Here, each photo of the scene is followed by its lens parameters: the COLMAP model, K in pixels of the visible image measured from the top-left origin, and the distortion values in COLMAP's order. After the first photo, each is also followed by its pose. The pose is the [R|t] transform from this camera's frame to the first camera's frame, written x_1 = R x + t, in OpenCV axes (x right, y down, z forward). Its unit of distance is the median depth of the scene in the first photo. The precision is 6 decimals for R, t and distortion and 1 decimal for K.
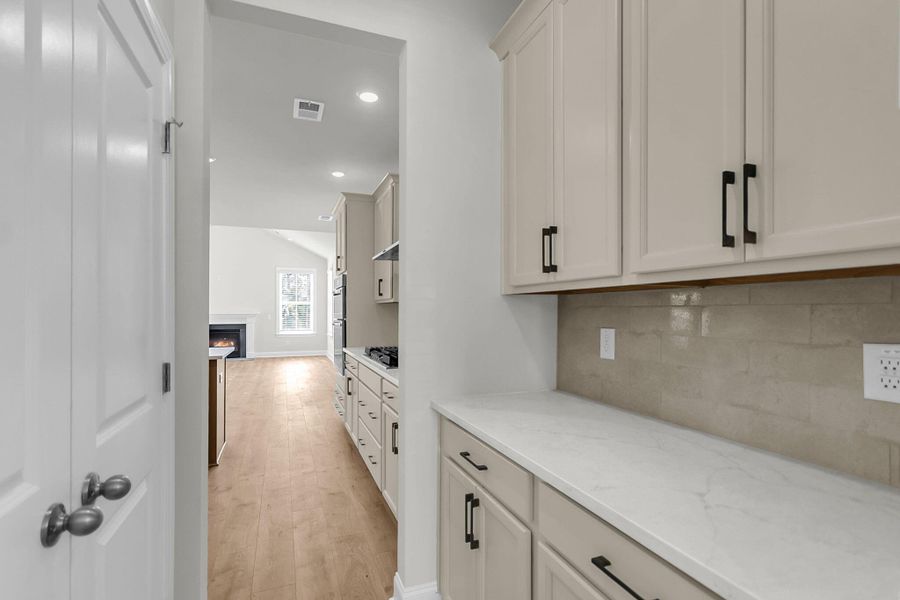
lens RADIAL K [[430.2, 0, 441.0], [0, 430.2, 304.3], [0, 0, 1]] dist [-0.002047, 0.000154]
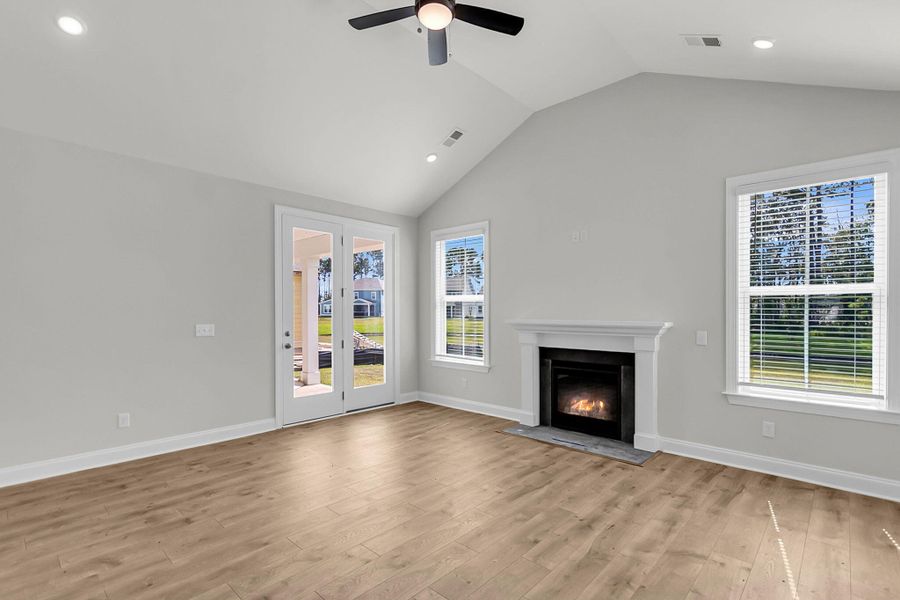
lens RADIAL K [[423.5, 0, 453.1], [0, 423.5, 316.0], [0, 0, 1]] dist [-0.001796, 0.000713]
pose [[0.451263, 0.012381, -0.892305, -0.201872], [0.004504, 0.999859, 0.016151, 0.007090], [0.892380, -0.011307, 0.451144, 0.697739]]
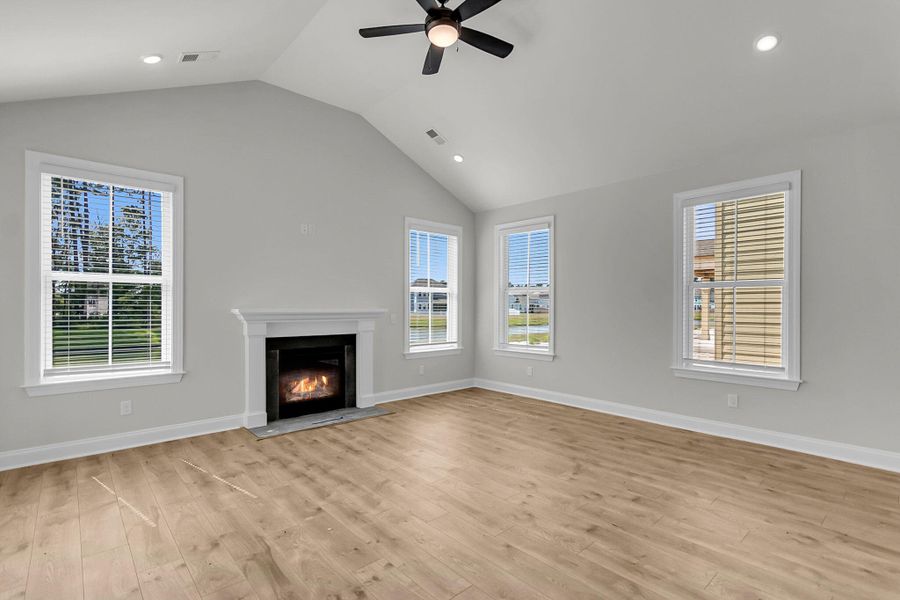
lens RADIAL K [[423.5, 0, 458.5], [0, 423.5, 310.9], [0, 0, 1]] dist [-0.001796, 0.000713]
pose [[0.925073, 0.004521, 0.379762, -0.522747], [-0.014370, 0.999630, 0.023105, 0.008518], [-0.379517, -0.026831, 0.924796, 0.538376]]
